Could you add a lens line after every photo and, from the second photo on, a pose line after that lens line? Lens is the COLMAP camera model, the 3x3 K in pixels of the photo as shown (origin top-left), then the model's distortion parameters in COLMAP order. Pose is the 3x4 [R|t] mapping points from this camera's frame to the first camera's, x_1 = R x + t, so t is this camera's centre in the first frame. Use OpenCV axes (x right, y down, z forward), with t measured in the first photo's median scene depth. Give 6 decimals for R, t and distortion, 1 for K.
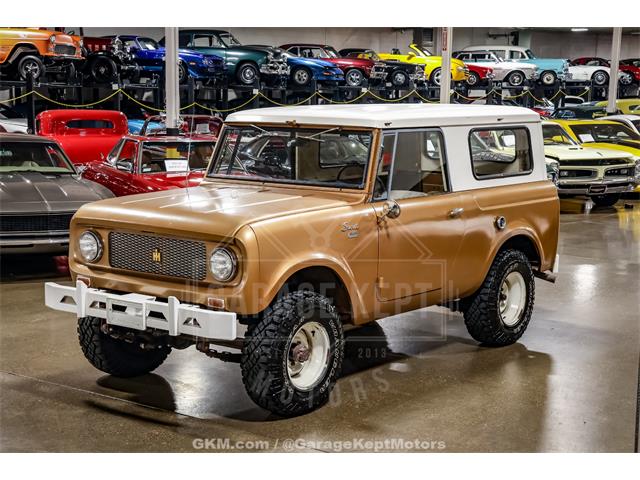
lens RADIAL K [[1177.7, 0, 320.0], [0, 1177.7, 240.0], [0, 0, 1]] dist [0.228836, 0.330790]
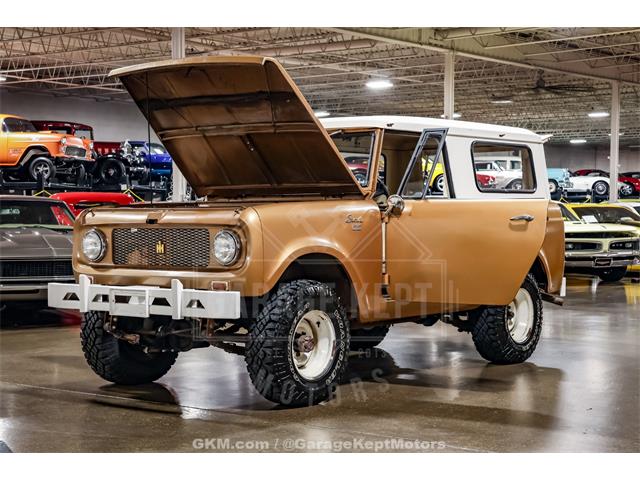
lens RADIAL K [[1170.8, 0, 320.0], [0, 1170.8, 240.0], [0, 0, 1]] dist [0.245954, -0.008560]
pose [[0.999898, -0.013256, -0.005398, 0.001497], [0.012584, 0.993874, -0.109799, 0.095089], [0.006820, 0.109720, 0.993939, 0.013685]]
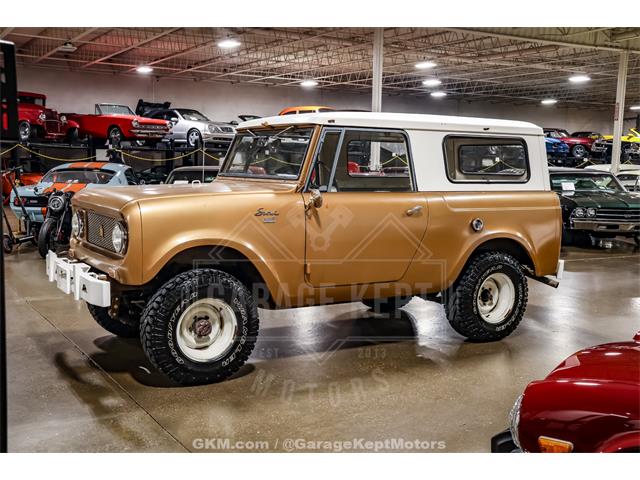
lens RADIAL K [[739.4, 0, 320.0], [0, 739.4, 240.0], [0, 0, 1]] dist [-0.014267, 0.309377]
pose [[0.933474, 0.041525, -0.356234, 0.254454], [-0.053747, 0.998255, -0.024474, 0.022669], [0.354596, 0.041993, 0.934076, 0.331304]]
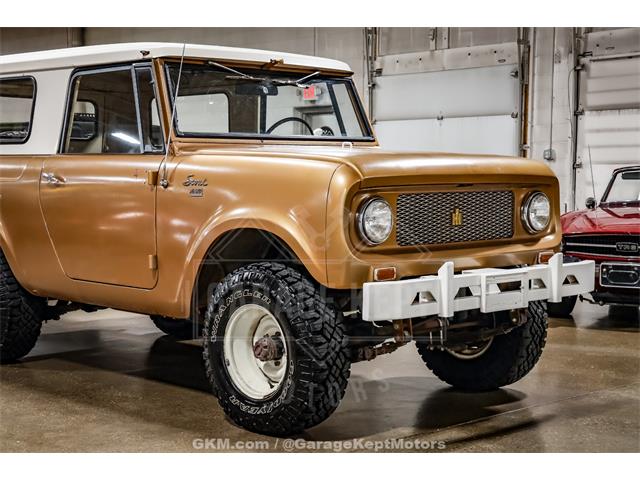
lens RADIAL K [[1251.0, 0, 320.0], [0, 1251.0, 240.0], [0, 0, 1]] dist [0.259204, 0.441276]
pose [[0.080346, -0.060611, 0.994923, -0.754576], [0.135689, 0.989523, 0.049325, -0.019099], [-0.987488, 0.131037, 0.087728, 0.826049]]
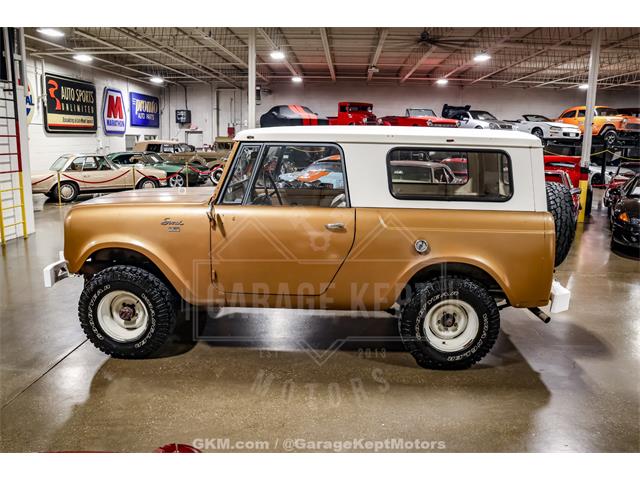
lens RADIAL K [[536.2, 0, 320.0], [0, 536.2, 240.0], [0, 0, 1]] dist [-0.102708, 0.022691]
pose [[0.578171, 0.144950, -0.802937, 0.450991], [-0.116876, 0.988658, 0.094318, -0.050373], [0.807501, 0.039312, 0.588554, 0.667399]]
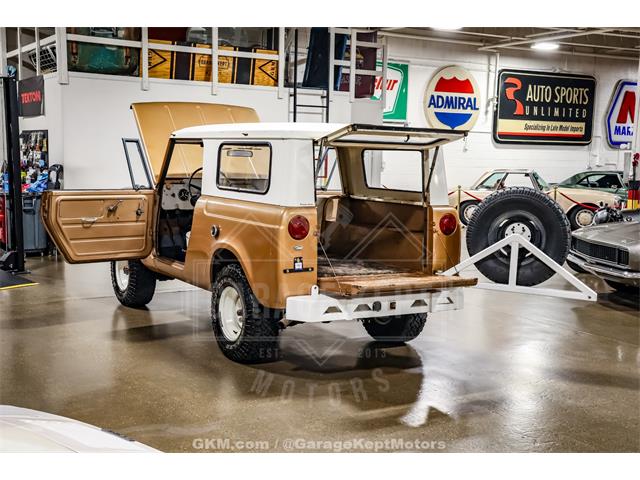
lens RADIAL K [[844.1, 0, 320.0], [0, 844.1, 240.0], [0, 0, 1]] dist [-0.002993, 0.549221]
pose [[-0.353463, 0.077360, -0.932244, 0.810234], [-0.152346, 0.978509, 0.138961, -0.124054], [0.922960, 0.191141, -0.334081, 1.324401]]
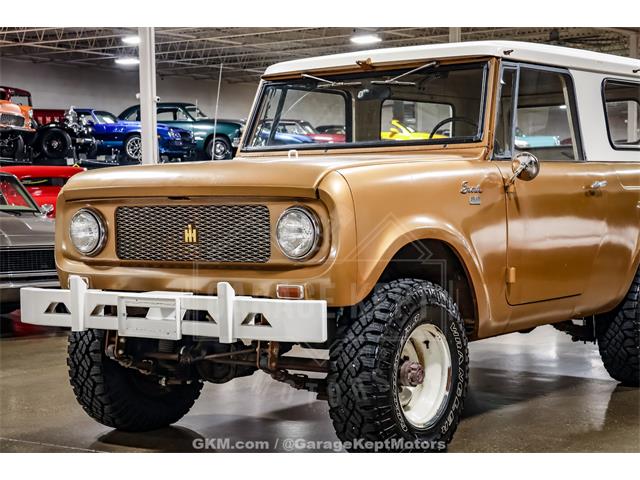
lens RADIAL K [[1251.0, 0, 320.0], [0, 1251.0, 240.0], [0, 0, 1]] dist [0.259204, 0.441276]
pose [[0.999006, -0.027962, 0.034729, -0.072637], [0.031078, 0.995209, -0.092698, 0.068852], [-0.031971, 0.093685, 0.995088, 0.235111]]
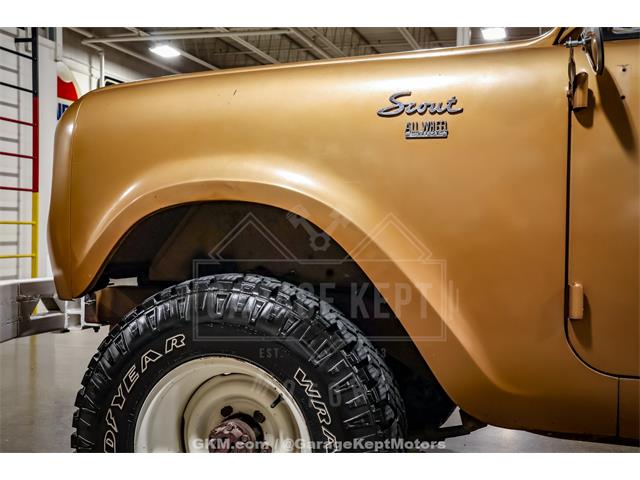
lens RADIAL K [[806.6, 0, 320.0], [0, 806.6, 240.0], [0, 0, 1]] dist [0.097421, -0.005625]
pose [[0.380589, 0.000953, -0.924744, 0.185526], [-0.136257, 0.989142, -0.055059, 0.035044], [0.914651, 0.146958, 0.376587, 0.741369]]
